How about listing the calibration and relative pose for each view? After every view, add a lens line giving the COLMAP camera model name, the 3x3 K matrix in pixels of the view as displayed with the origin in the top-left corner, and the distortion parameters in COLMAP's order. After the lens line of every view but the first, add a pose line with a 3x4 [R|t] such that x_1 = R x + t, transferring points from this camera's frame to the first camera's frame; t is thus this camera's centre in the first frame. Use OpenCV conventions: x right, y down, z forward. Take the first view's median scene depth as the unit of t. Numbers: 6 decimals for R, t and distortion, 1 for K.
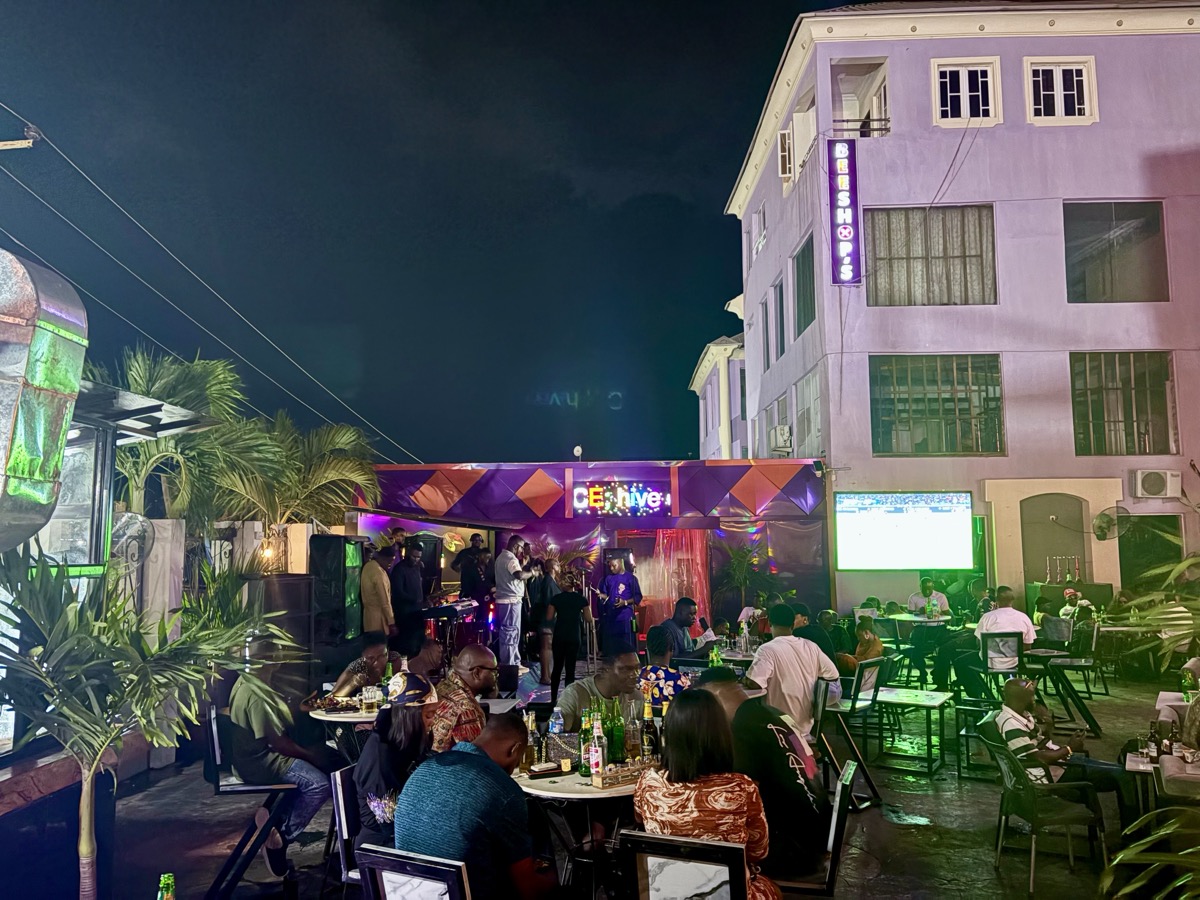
lens RADIAL K [[897.5, 0, 600.0], [0, 897.5, 450.0], [0, 0, 1]] dist [0.046160, -0.047280]
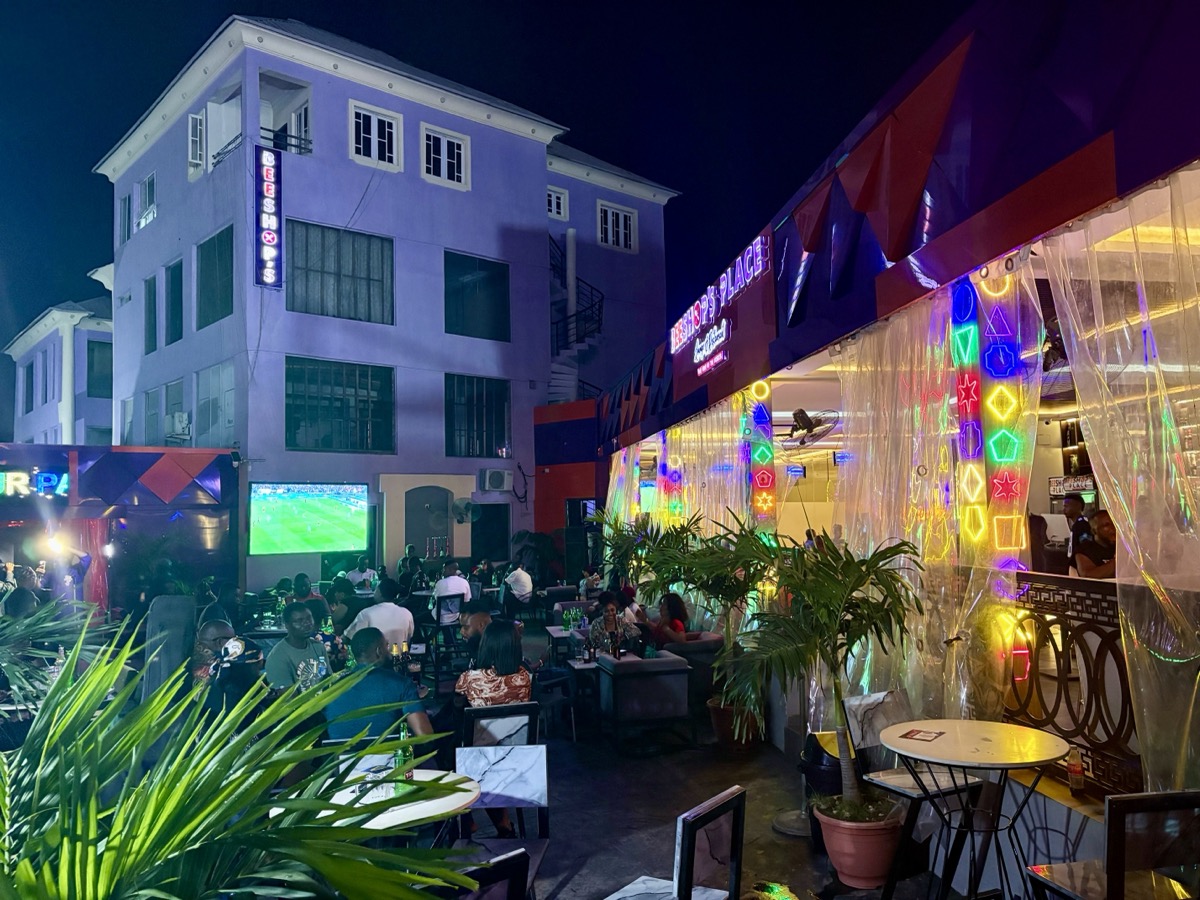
lens RADIAL K [[897.5, 0, 600.0], [0, 897.5, 450.0], [0, 0, 1]] dist [0.046160, -0.047280]
pose [[0.739273, 0.043928, 0.671971, -0.142119], [-0.055399, 0.998455, -0.004323, -0.008258], [-0.671123, -0.034030, 0.740565, -0.056493]]
